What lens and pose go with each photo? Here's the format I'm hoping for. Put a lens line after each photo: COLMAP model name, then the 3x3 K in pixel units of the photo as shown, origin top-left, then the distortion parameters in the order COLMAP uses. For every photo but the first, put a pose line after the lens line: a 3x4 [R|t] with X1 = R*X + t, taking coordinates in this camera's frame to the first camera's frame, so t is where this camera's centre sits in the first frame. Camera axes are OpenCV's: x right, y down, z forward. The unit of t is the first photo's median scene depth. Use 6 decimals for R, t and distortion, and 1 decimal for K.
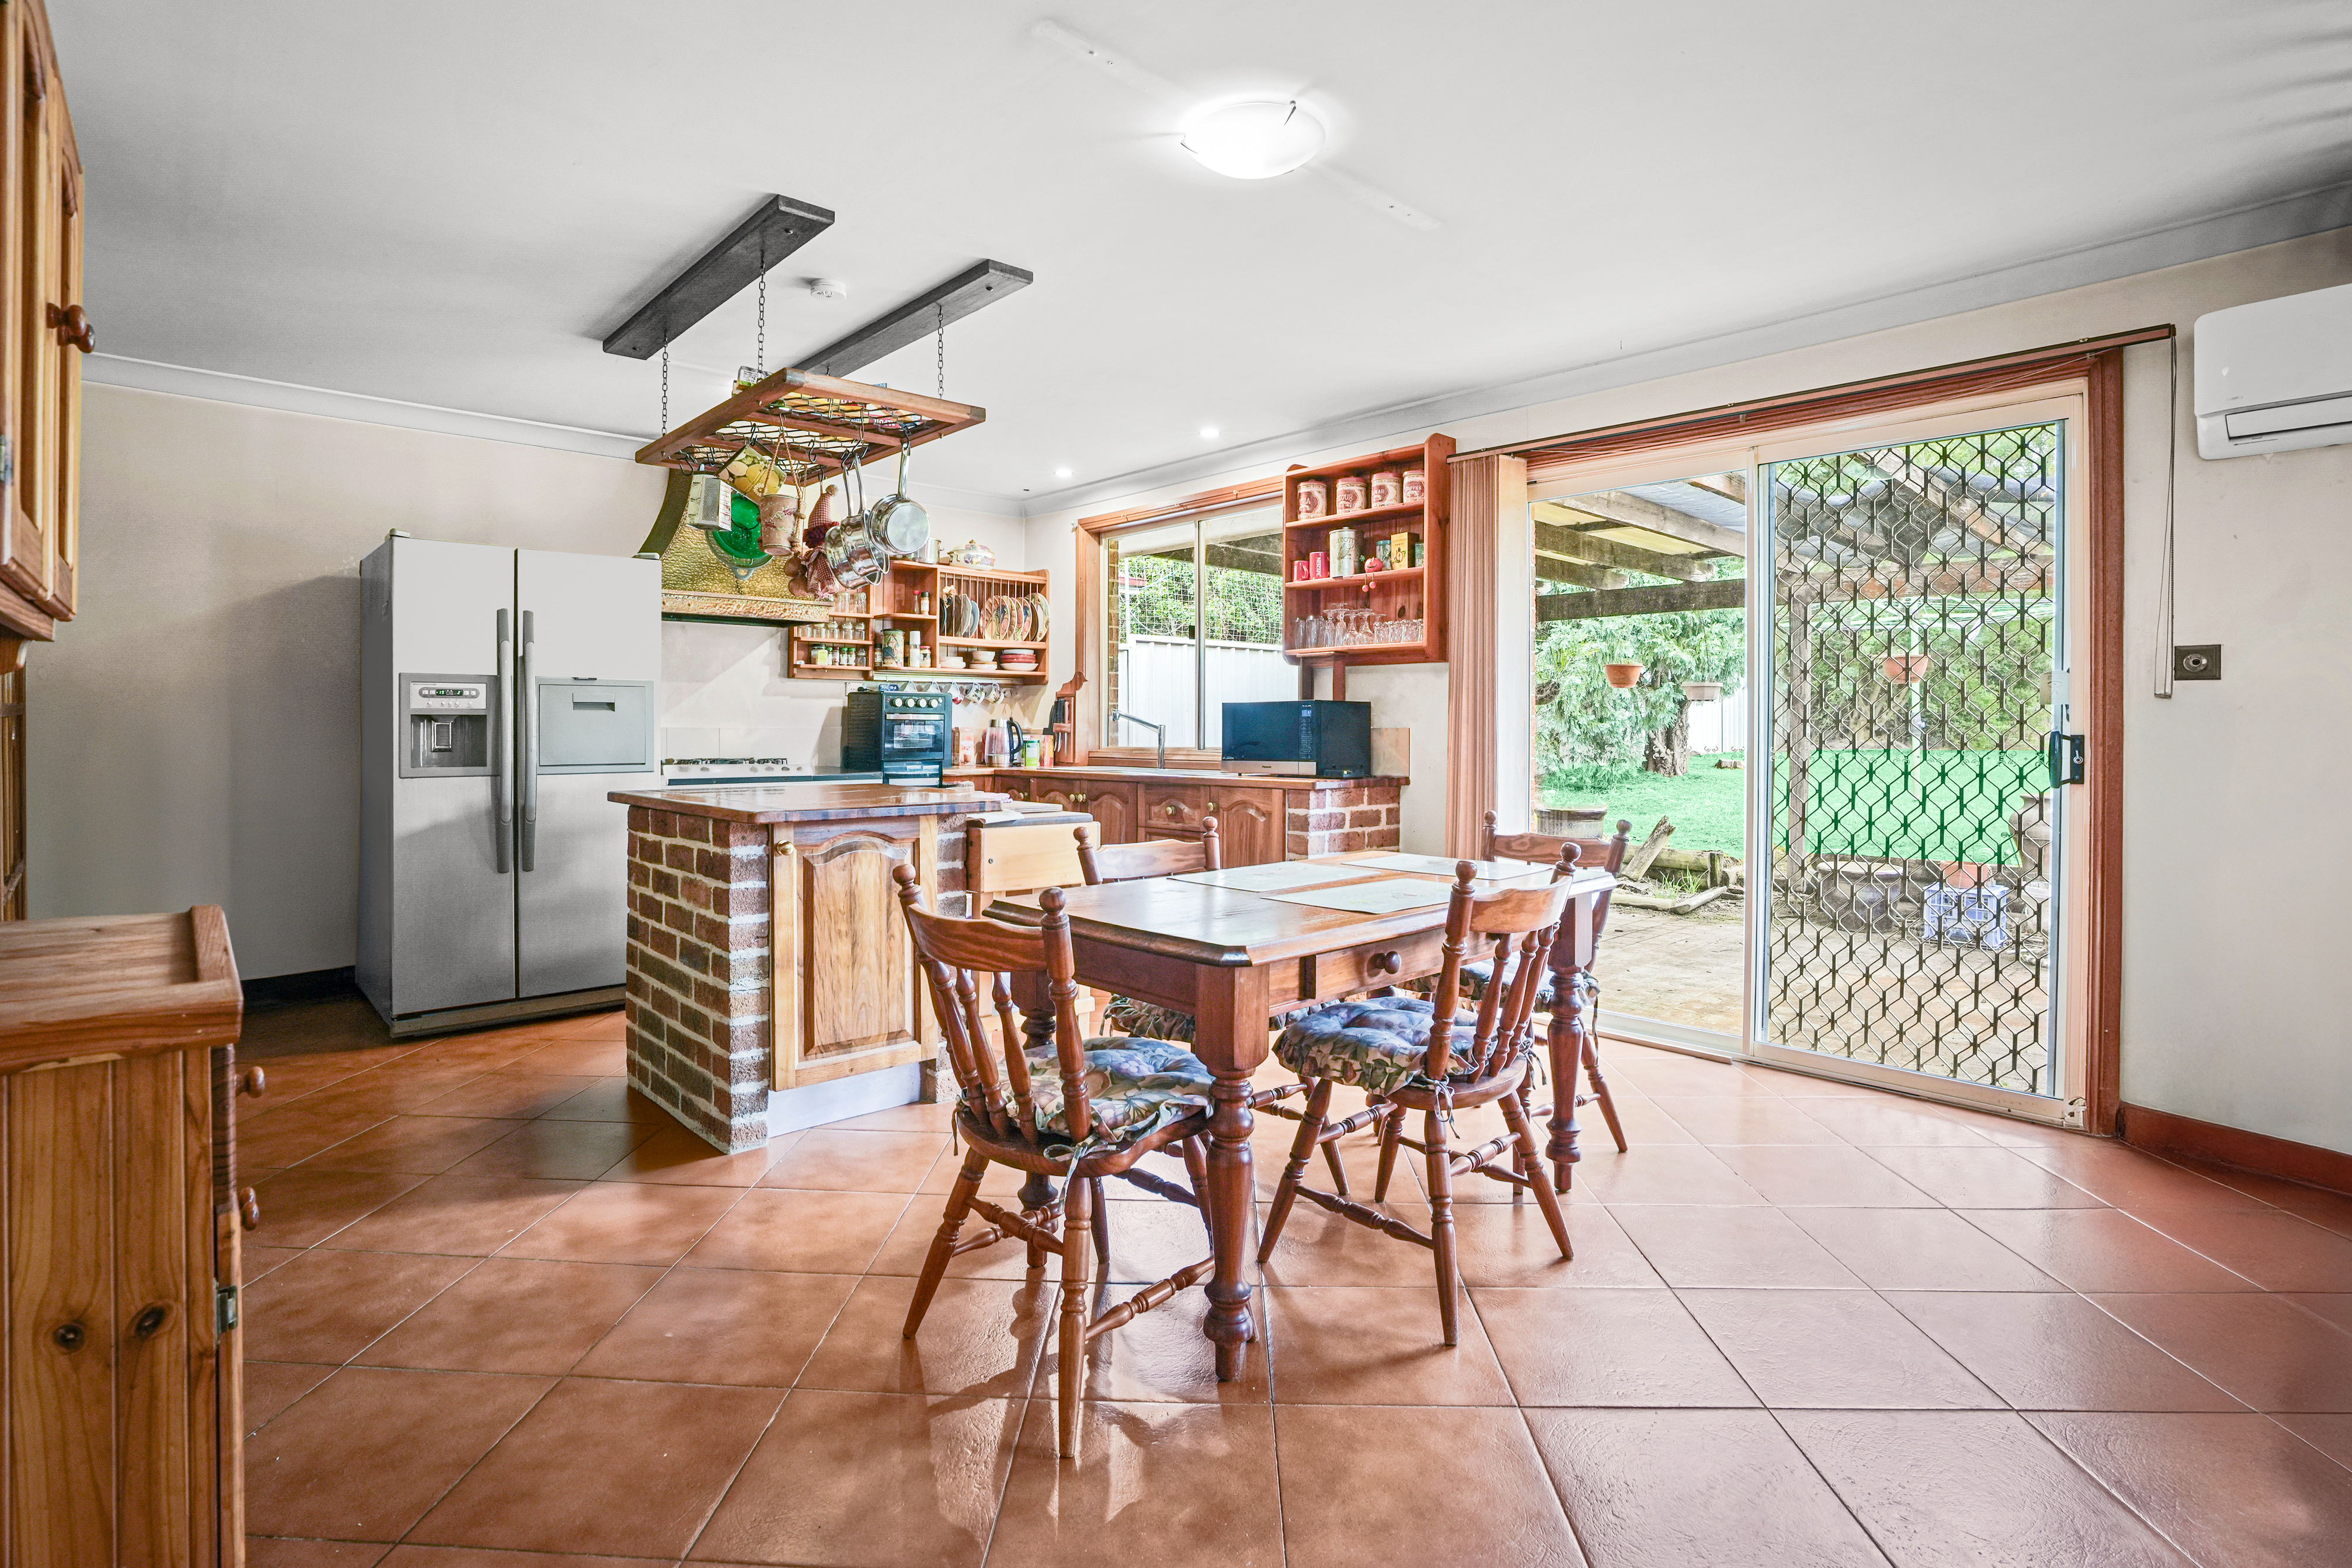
lens RADIAL K [[1083.9, 0, 1110.5], [0, 1083.9, 715.8], [0, 0, 1]] dist [-0.031601, 0.004703]
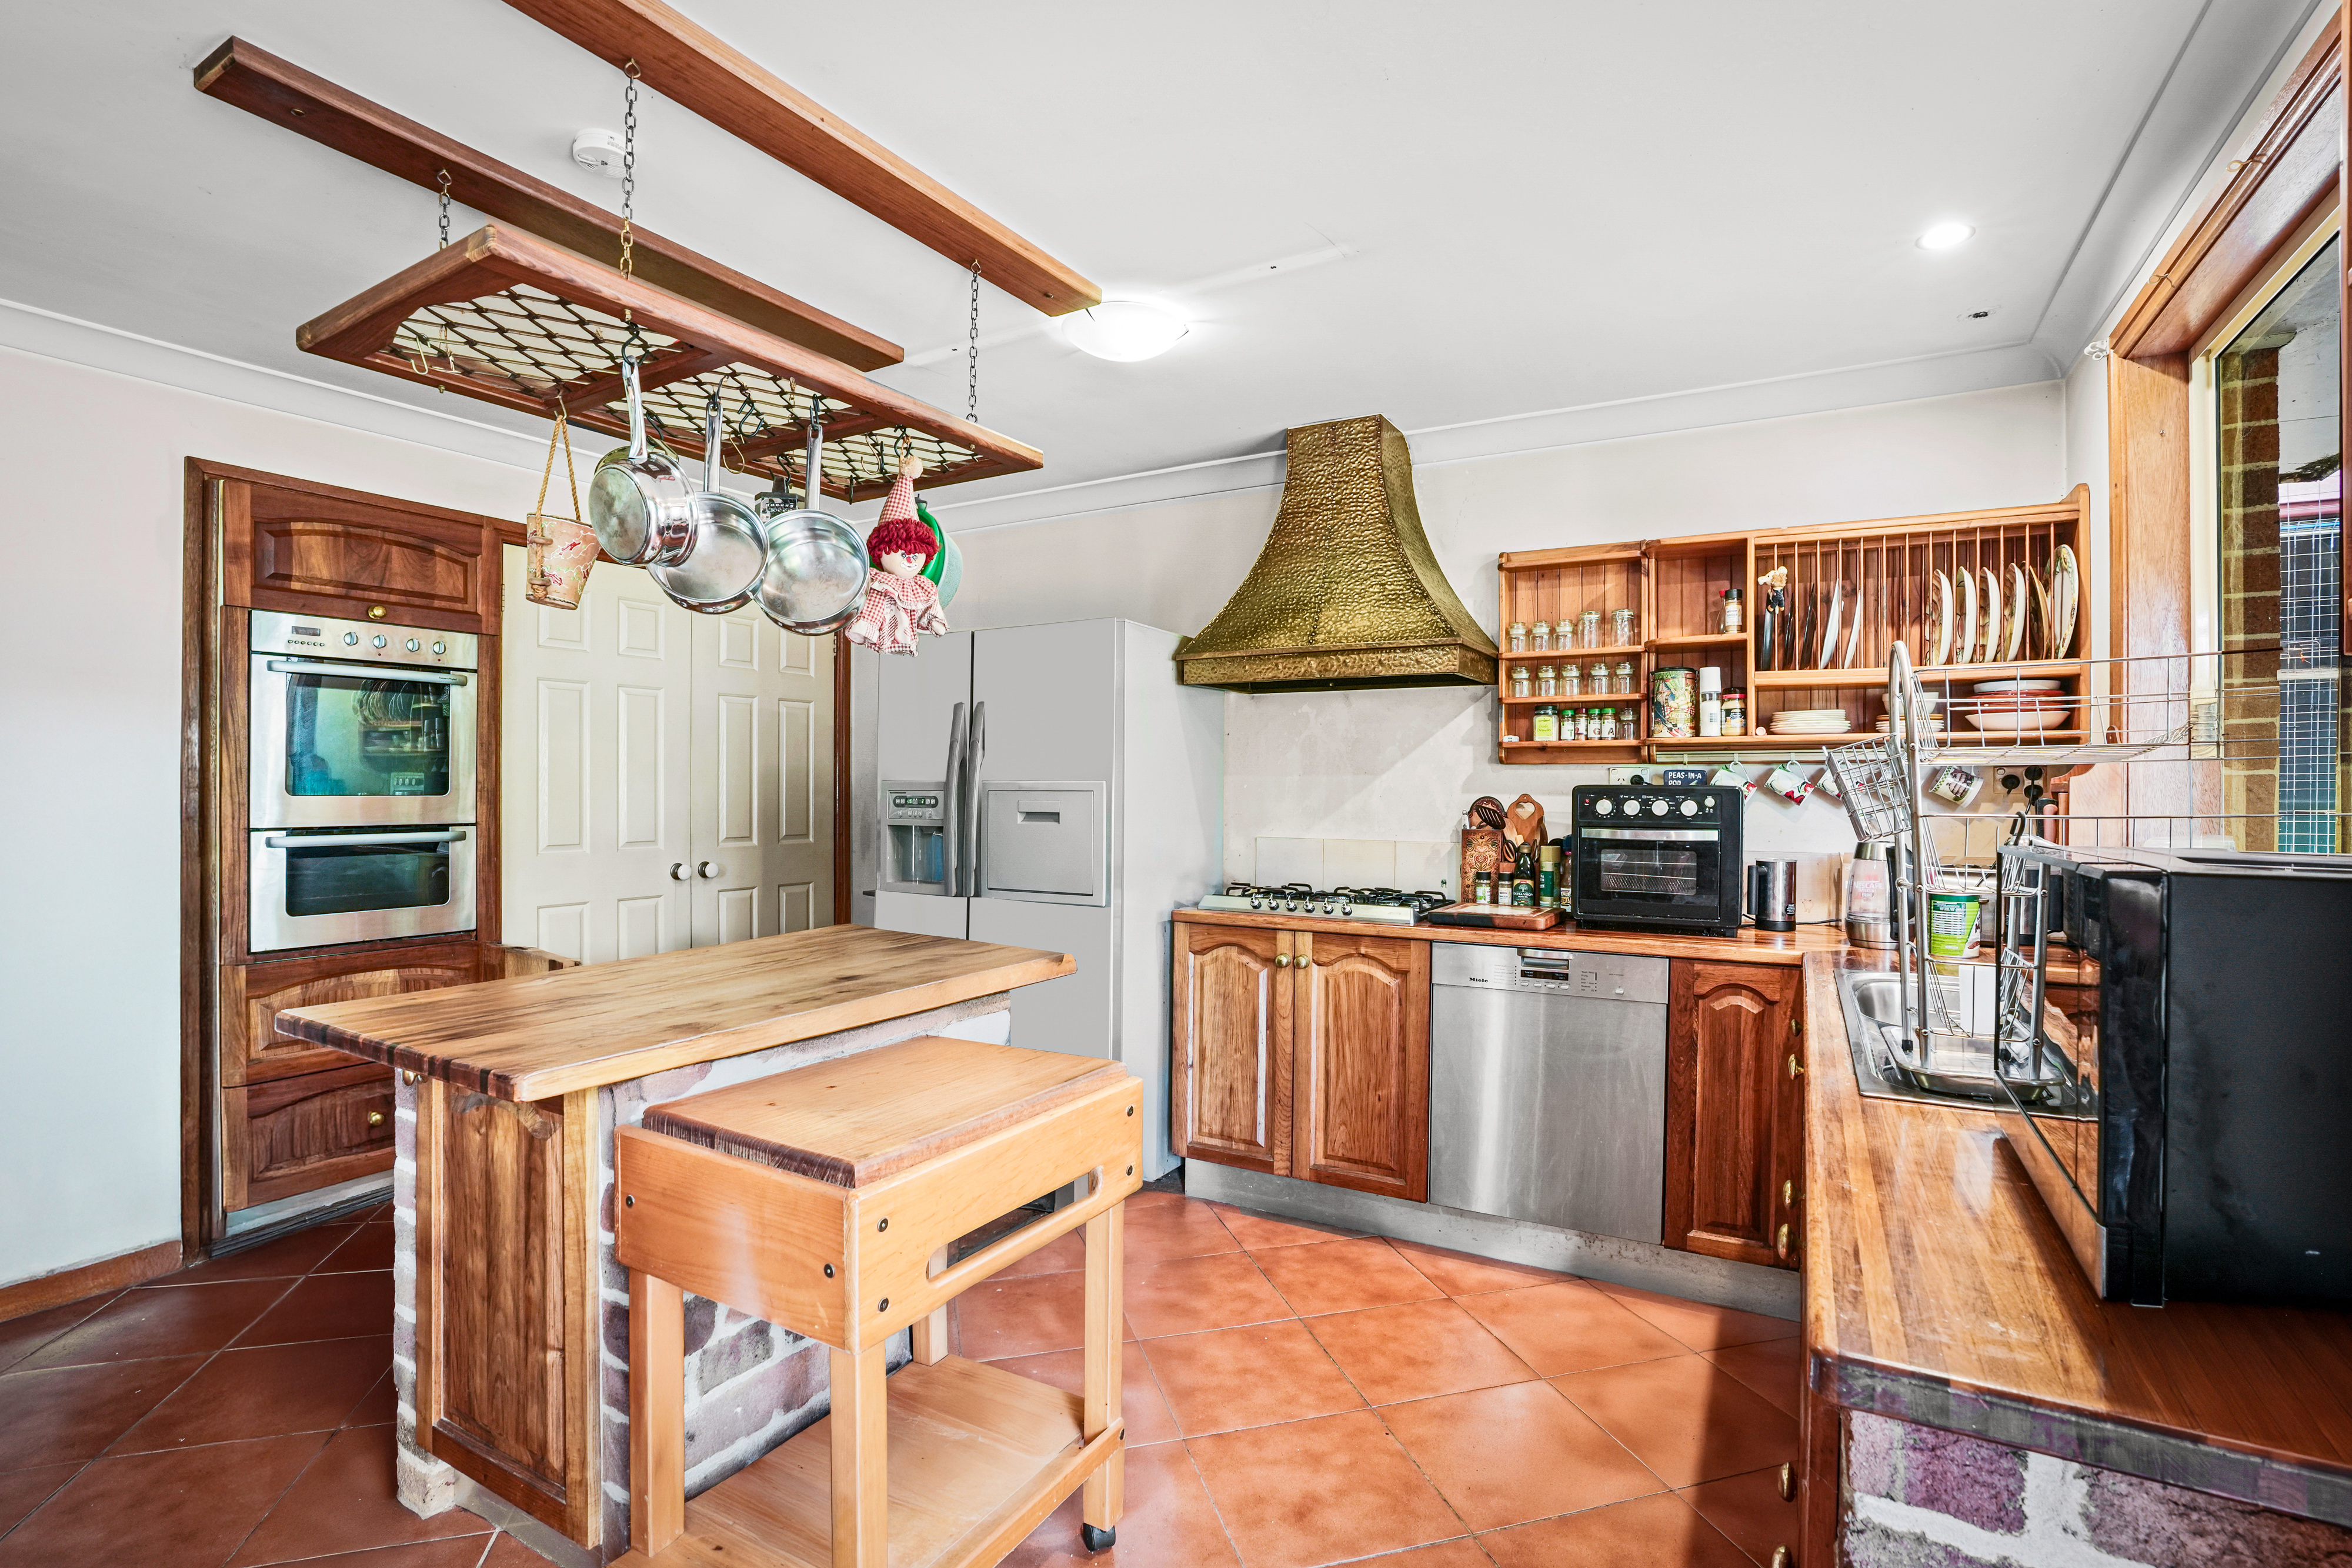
lens RADIAL K [[1083.9, 0, 1191.9], [0, 1083.9, 781.1], [0, 0, 1]] dist [-0.031601, 0.004703]
pose [[0.331355, -0.004261, -0.943496, 0.279228], [0.003886, 0.999987, -0.003152, -0.028330], [0.943498, -0.002622, 0.331368, 0.736261]]
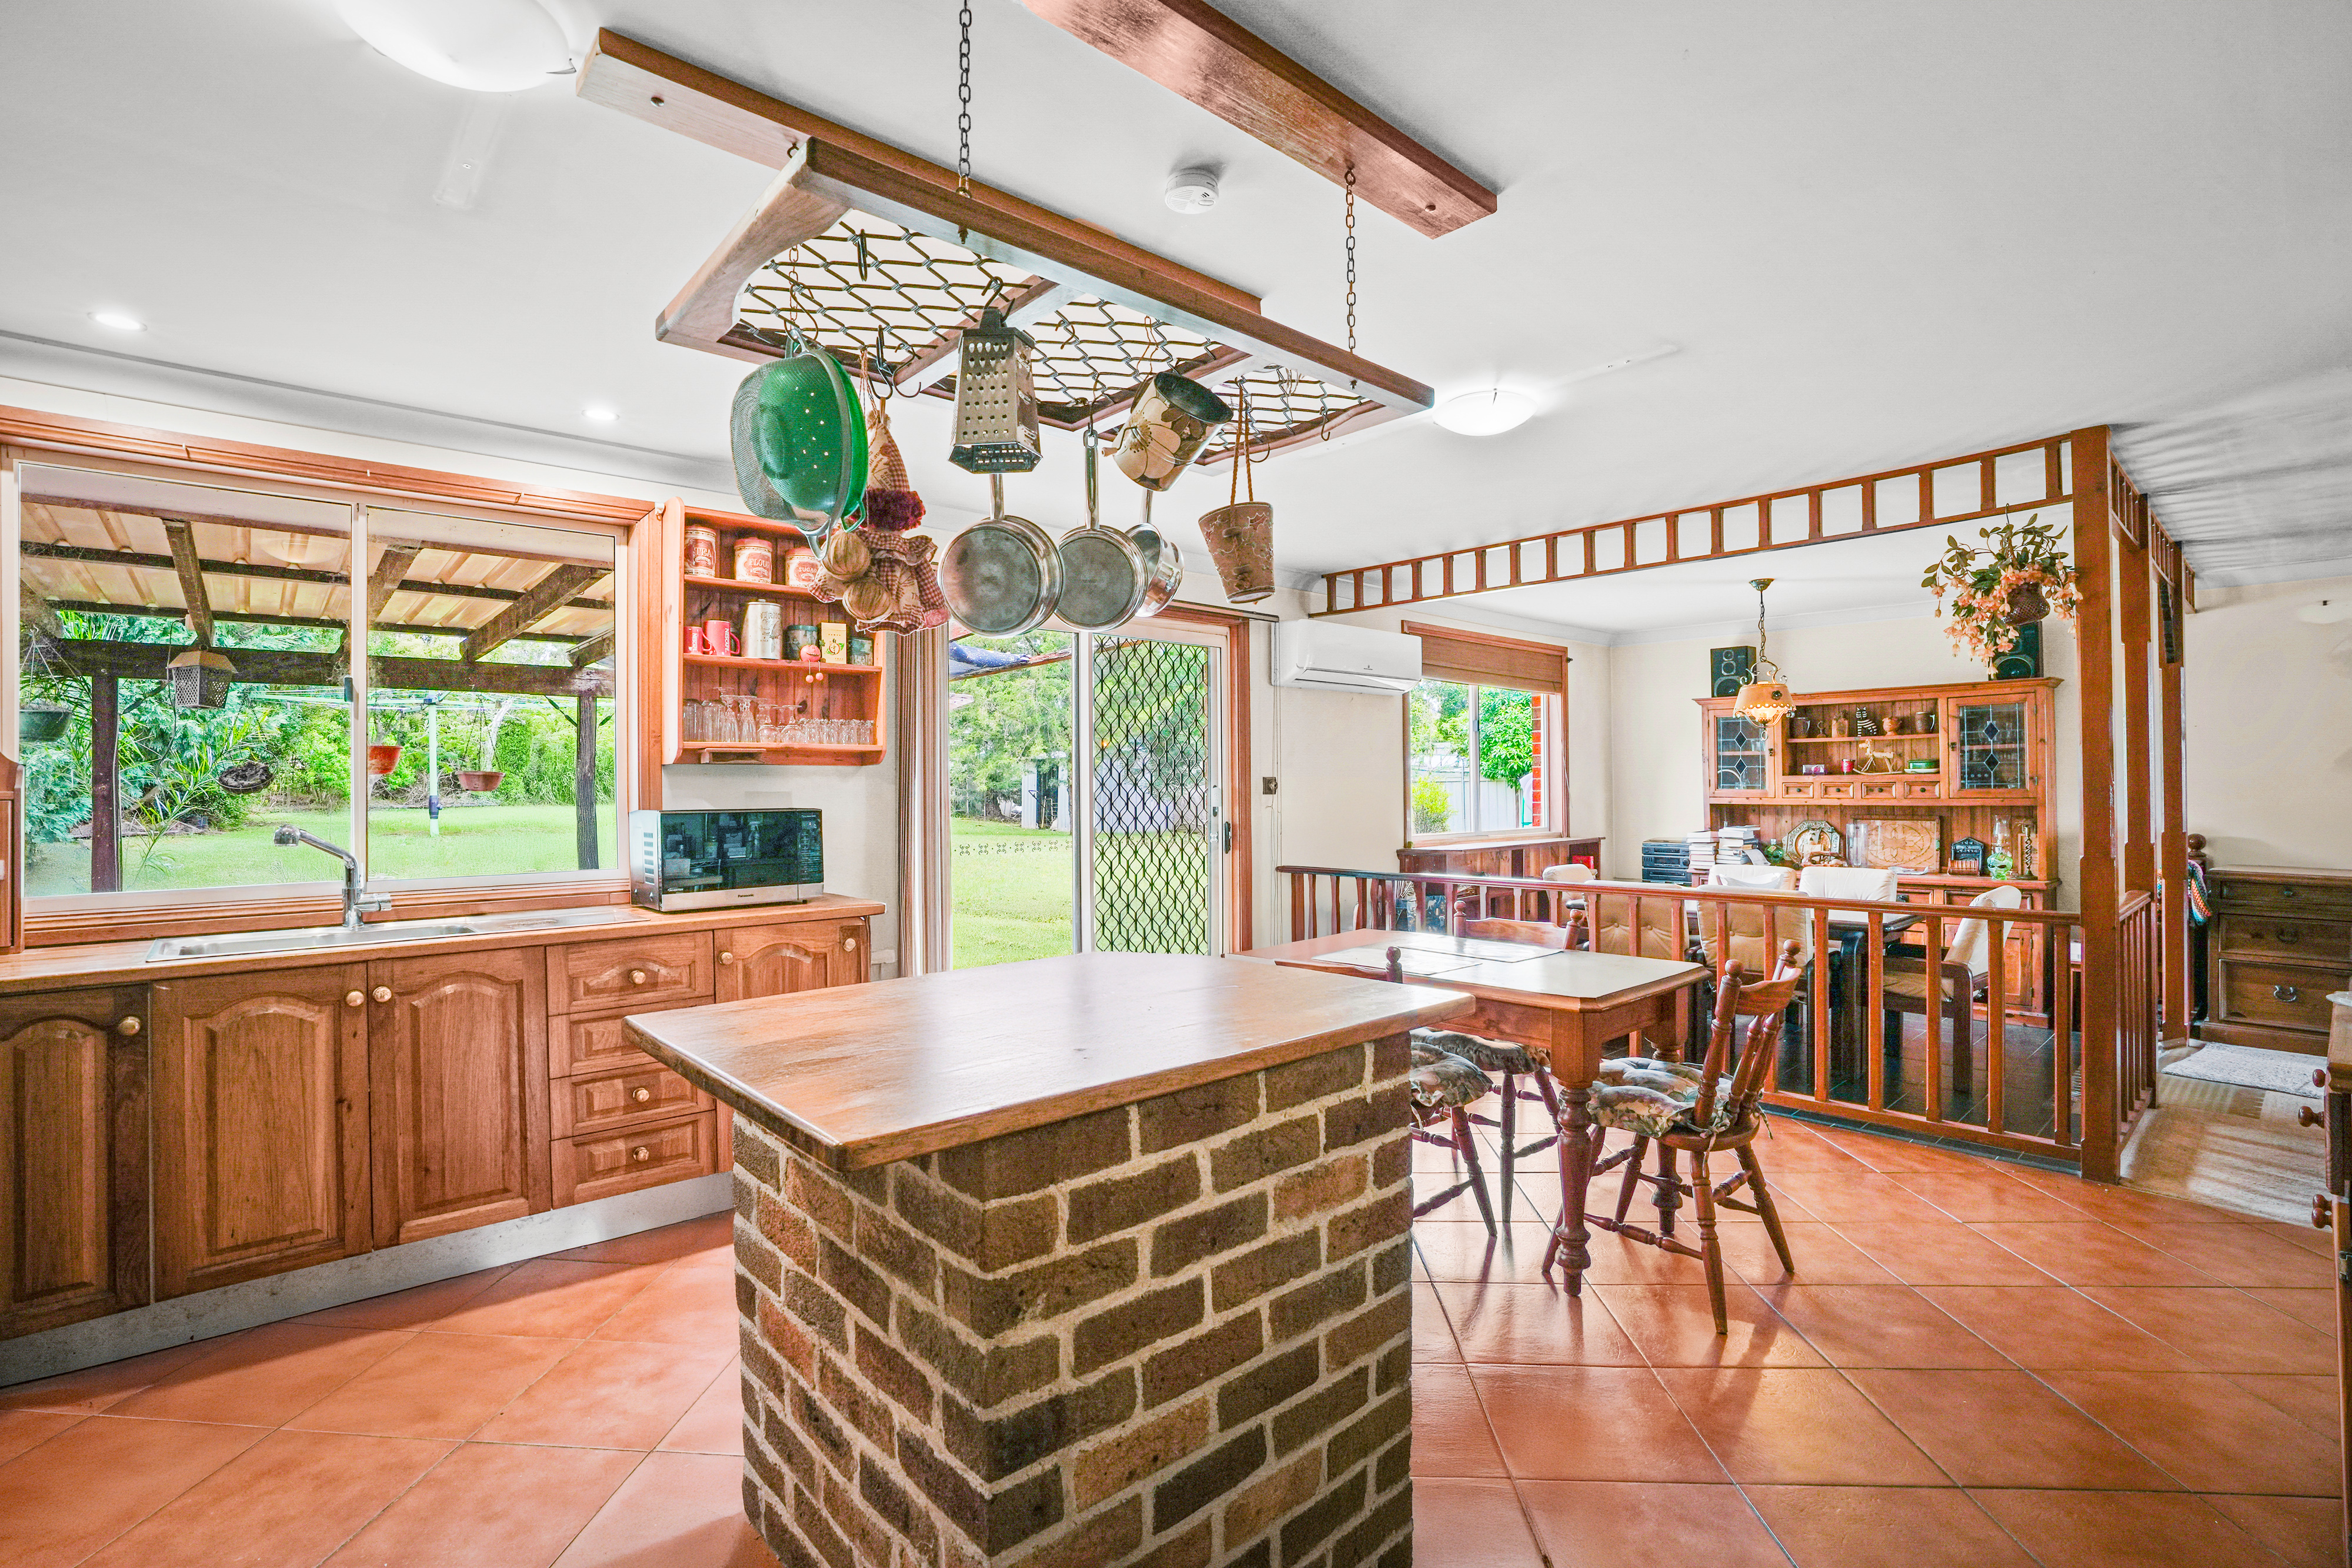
lens RADIAL K [[1083.9, 0, 1155.2], [0, 1083.9, 782.7], [0, 0, 1]] dist [-0.031601, 0.004703]
pose [[0.001123, 0.004729, 0.999988, -0.591250], [0.002406, 0.999986, -0.004732, -0.027022], [-0.999996, 0.002411, 0.001111, 0.671628]]
